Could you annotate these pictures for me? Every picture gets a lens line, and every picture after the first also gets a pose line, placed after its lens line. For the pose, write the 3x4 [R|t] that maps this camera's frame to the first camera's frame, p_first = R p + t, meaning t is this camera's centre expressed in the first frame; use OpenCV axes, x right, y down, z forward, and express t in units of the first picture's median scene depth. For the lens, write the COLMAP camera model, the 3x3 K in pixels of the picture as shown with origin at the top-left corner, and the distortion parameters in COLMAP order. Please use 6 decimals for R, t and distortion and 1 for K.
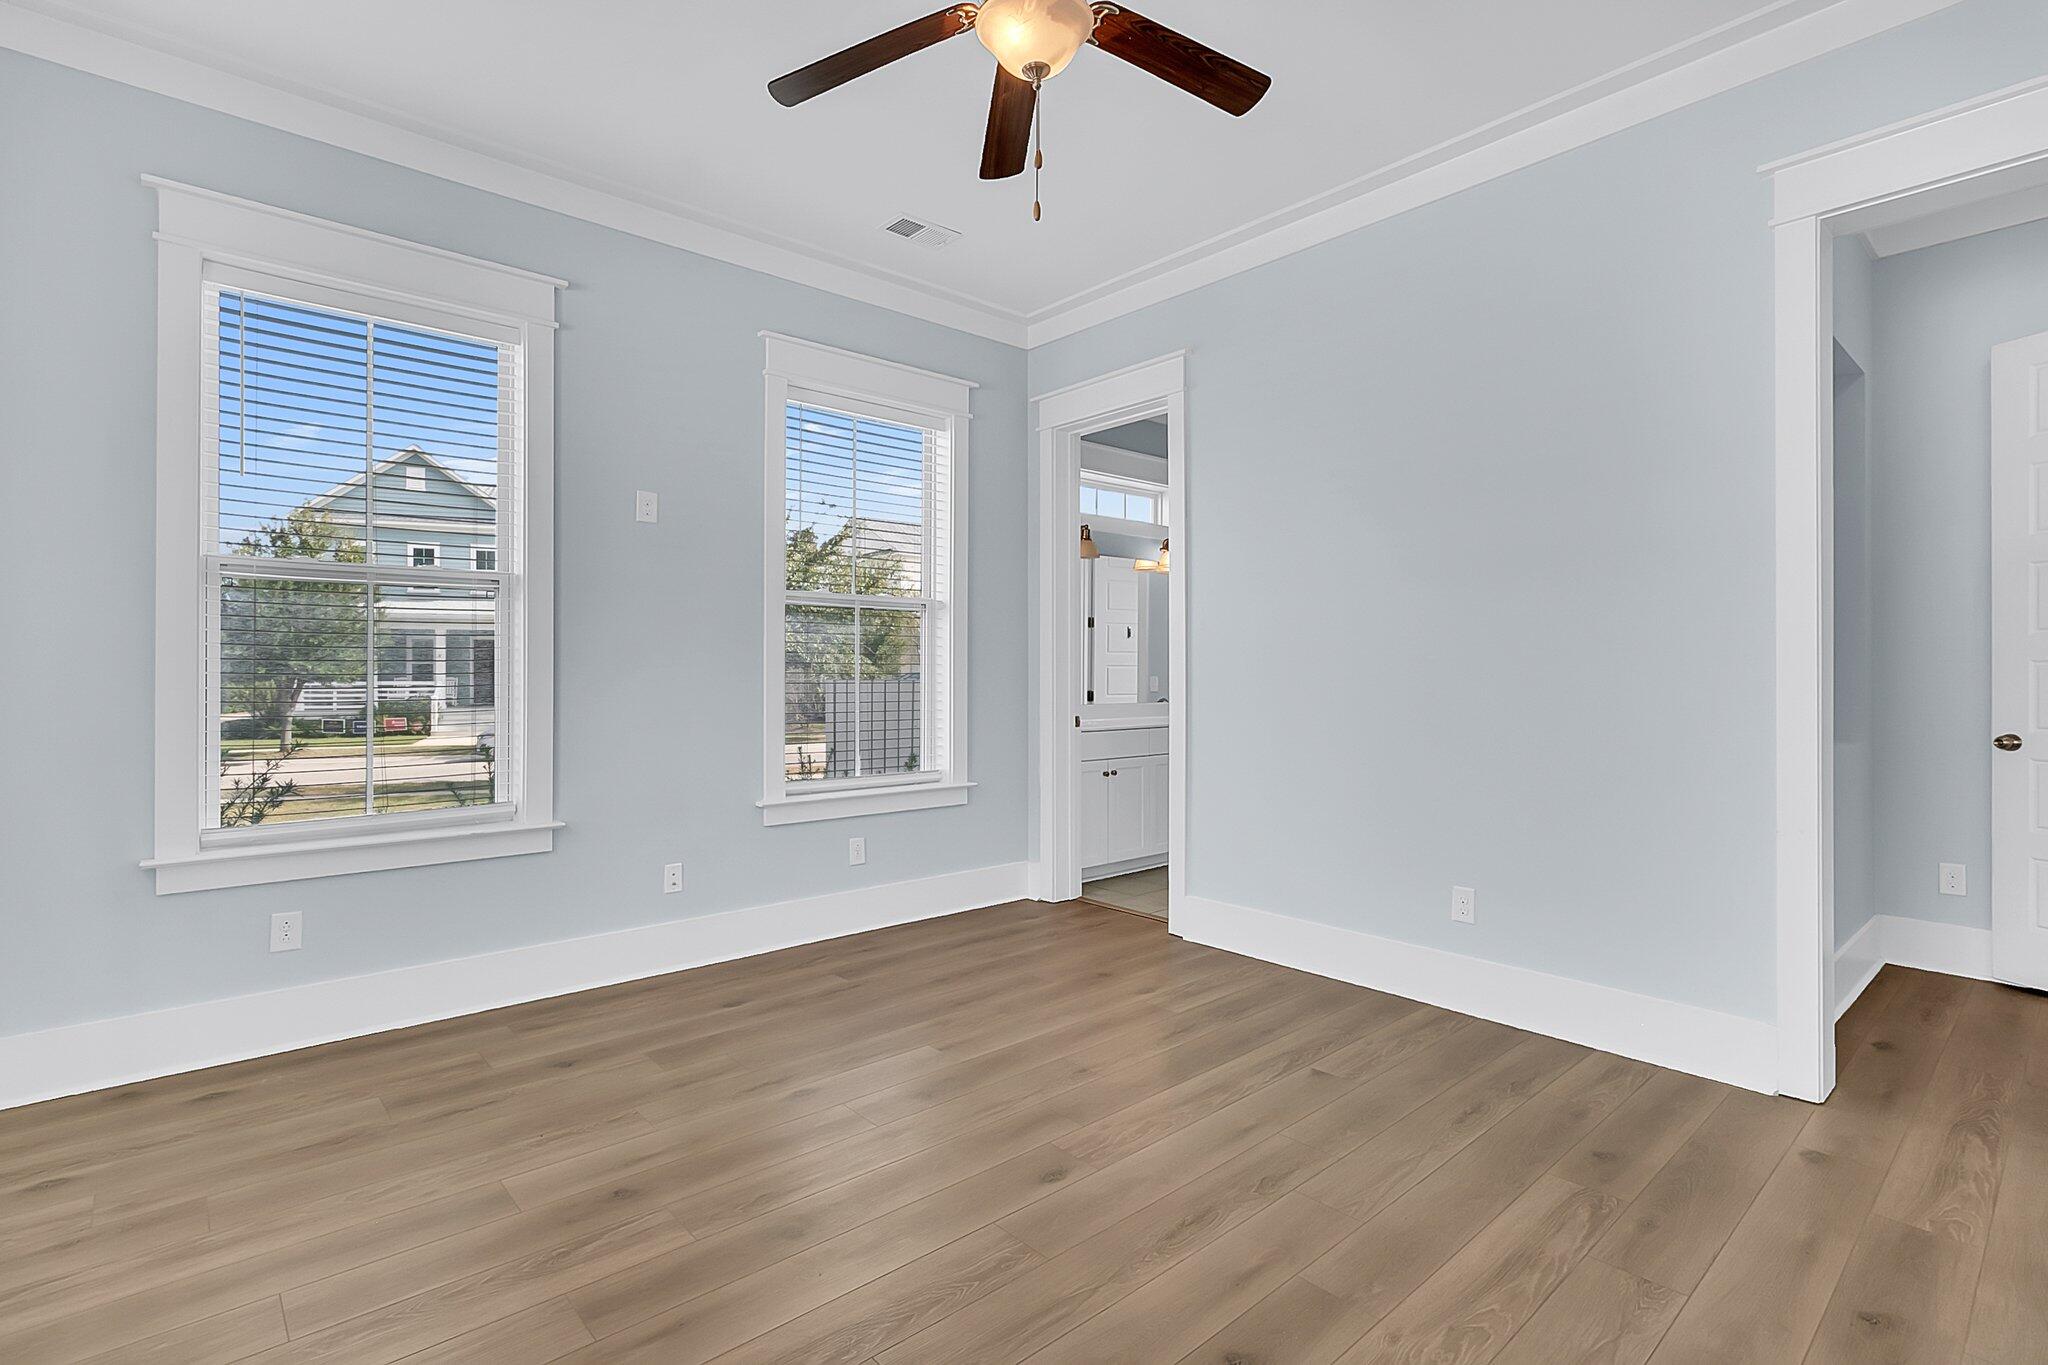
lens RADIAL K [[963.6, 0, 993.0], [0, 963.6, 679.8], [0, 0, 1]] dist [0.000485, -0.000041]
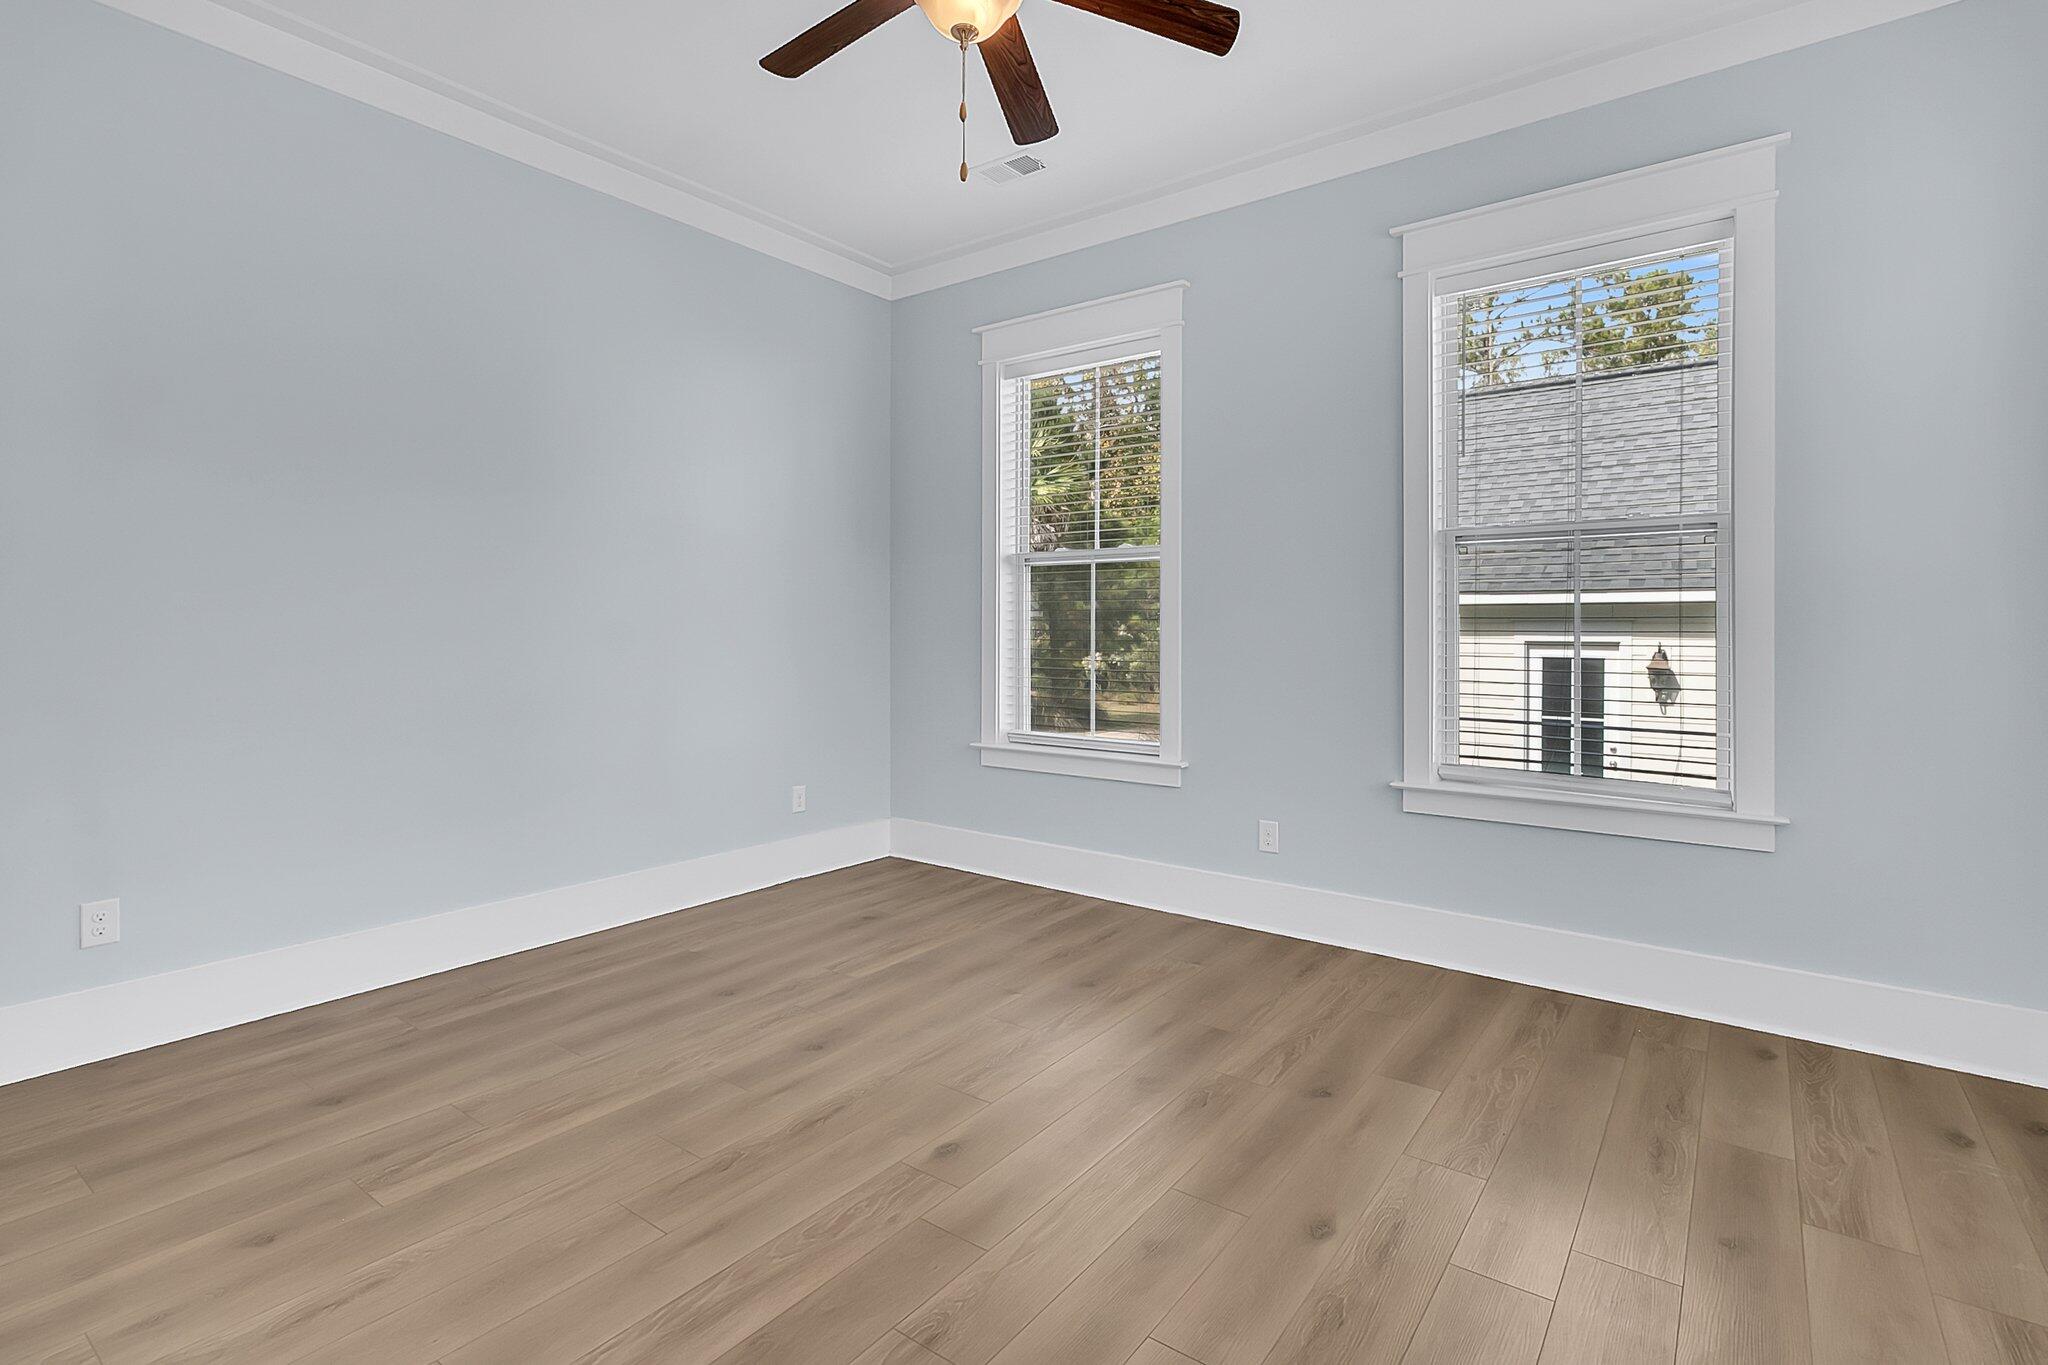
lens RADIAL K [[957.8, 0, 1035.2], [0, 957.8, 626.3], [0, 0, 1]] dist [-0.002647, -0.000693]
pose [[-0.967881, -0.004483, -0.251368, 0.169042], [-0.006556, 0.999951, 0.007412, -0.016086], [0.251322, 0.008822, -0.967863, 1.484575]]
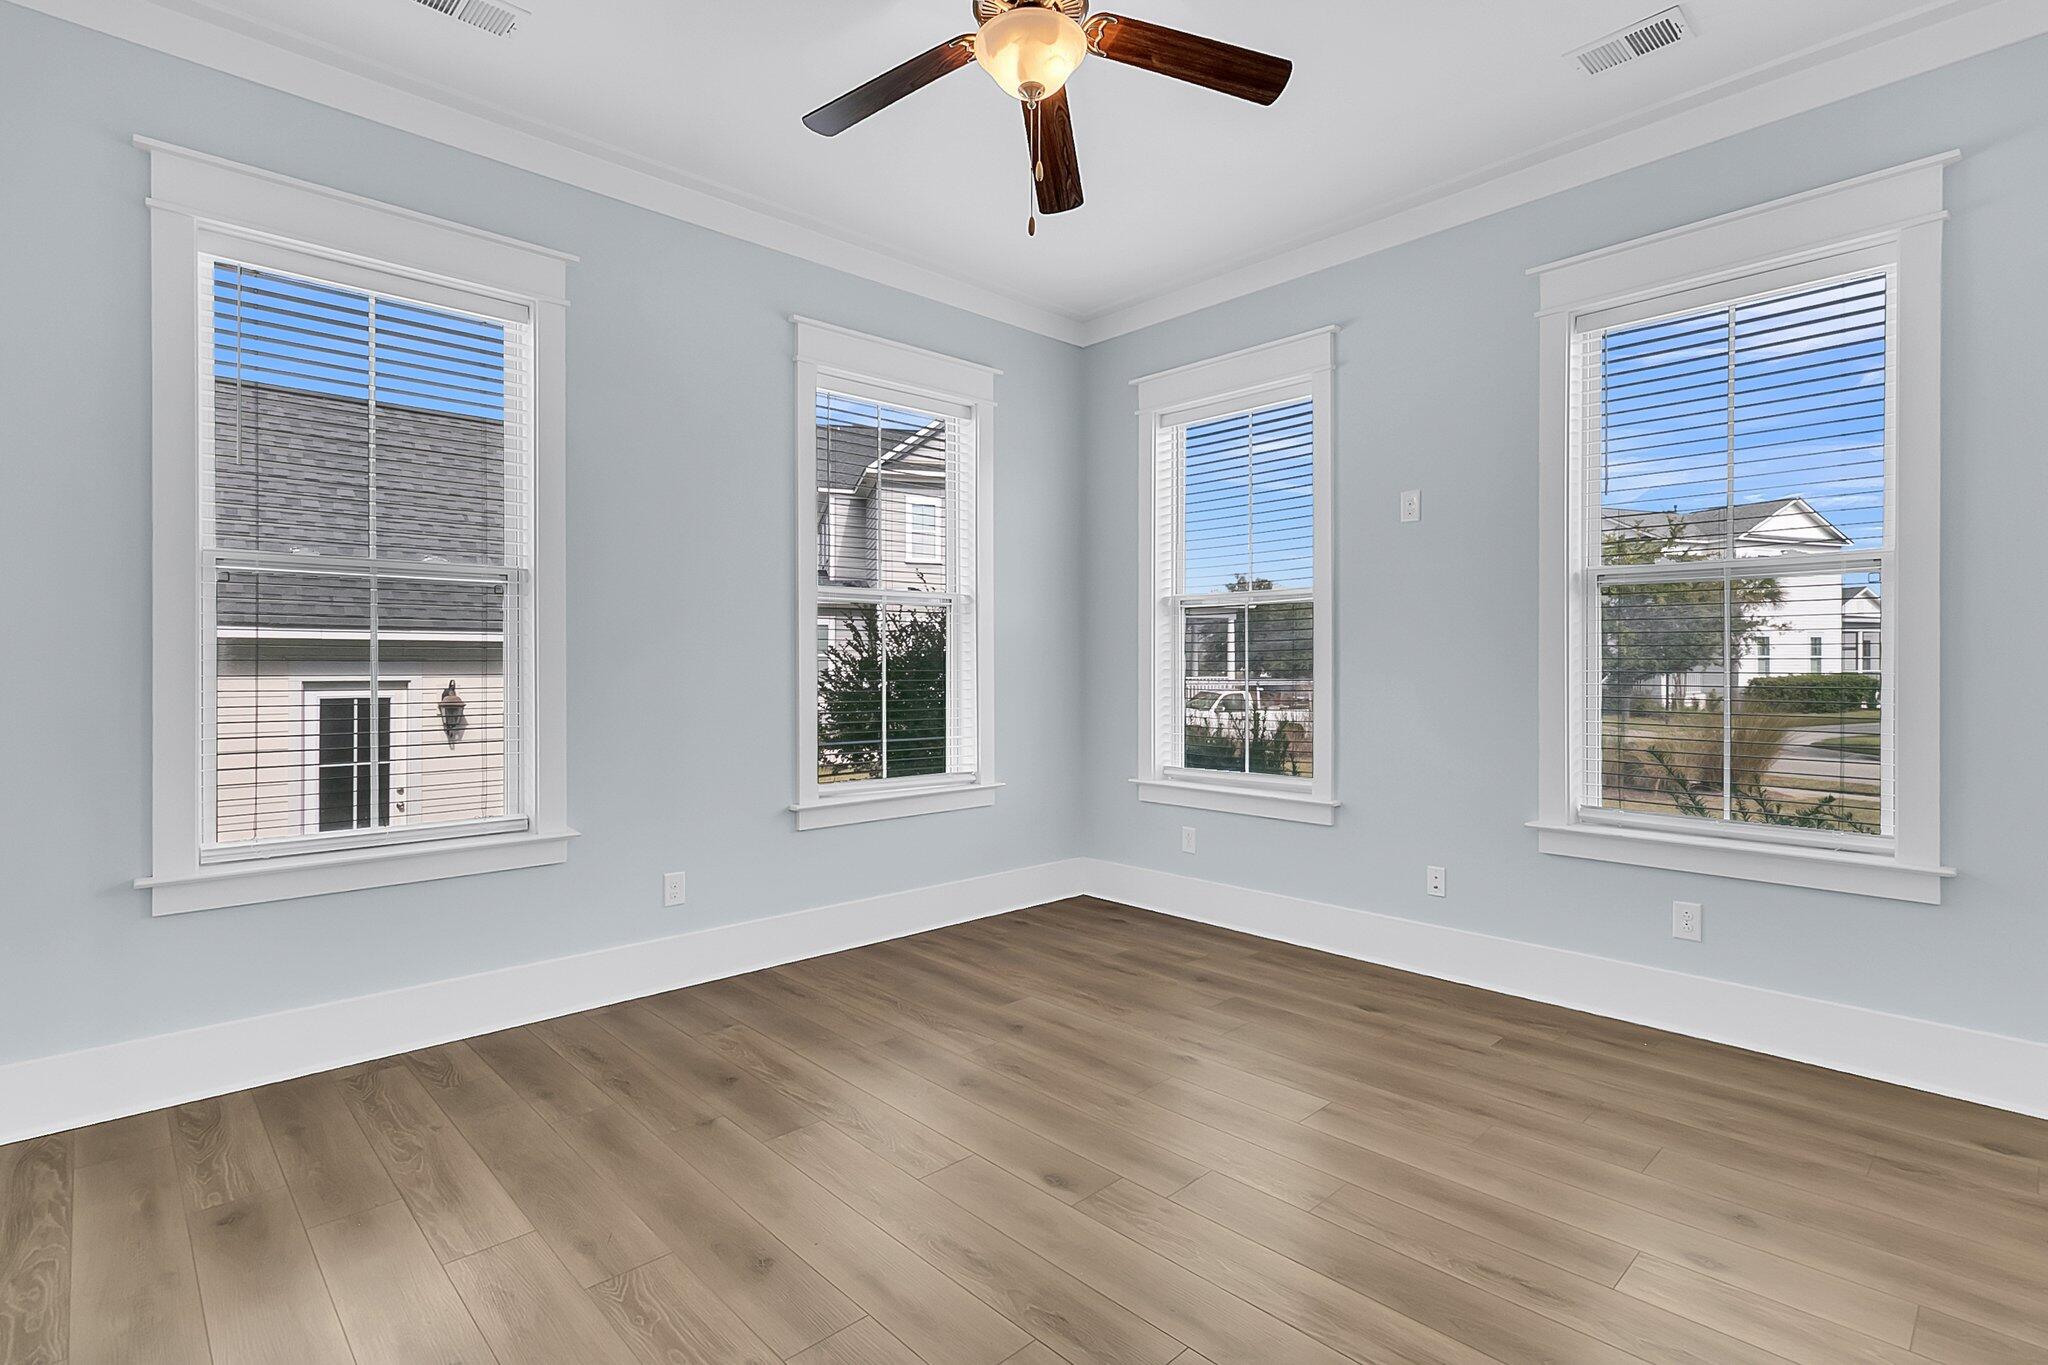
lens RADIAL K [[965.2, 0, 1036.9], [0, 965.2, 660.2], [0, 0, 1]] dist [0.001858, 0.000564]
pose [[0.061515, -0.005235, -0.998092, 0.805655], [-0.005013, 0.999972, -0.005554, -0.012686], [0.998094, 0.005345, 0.061487, 0.696839]]
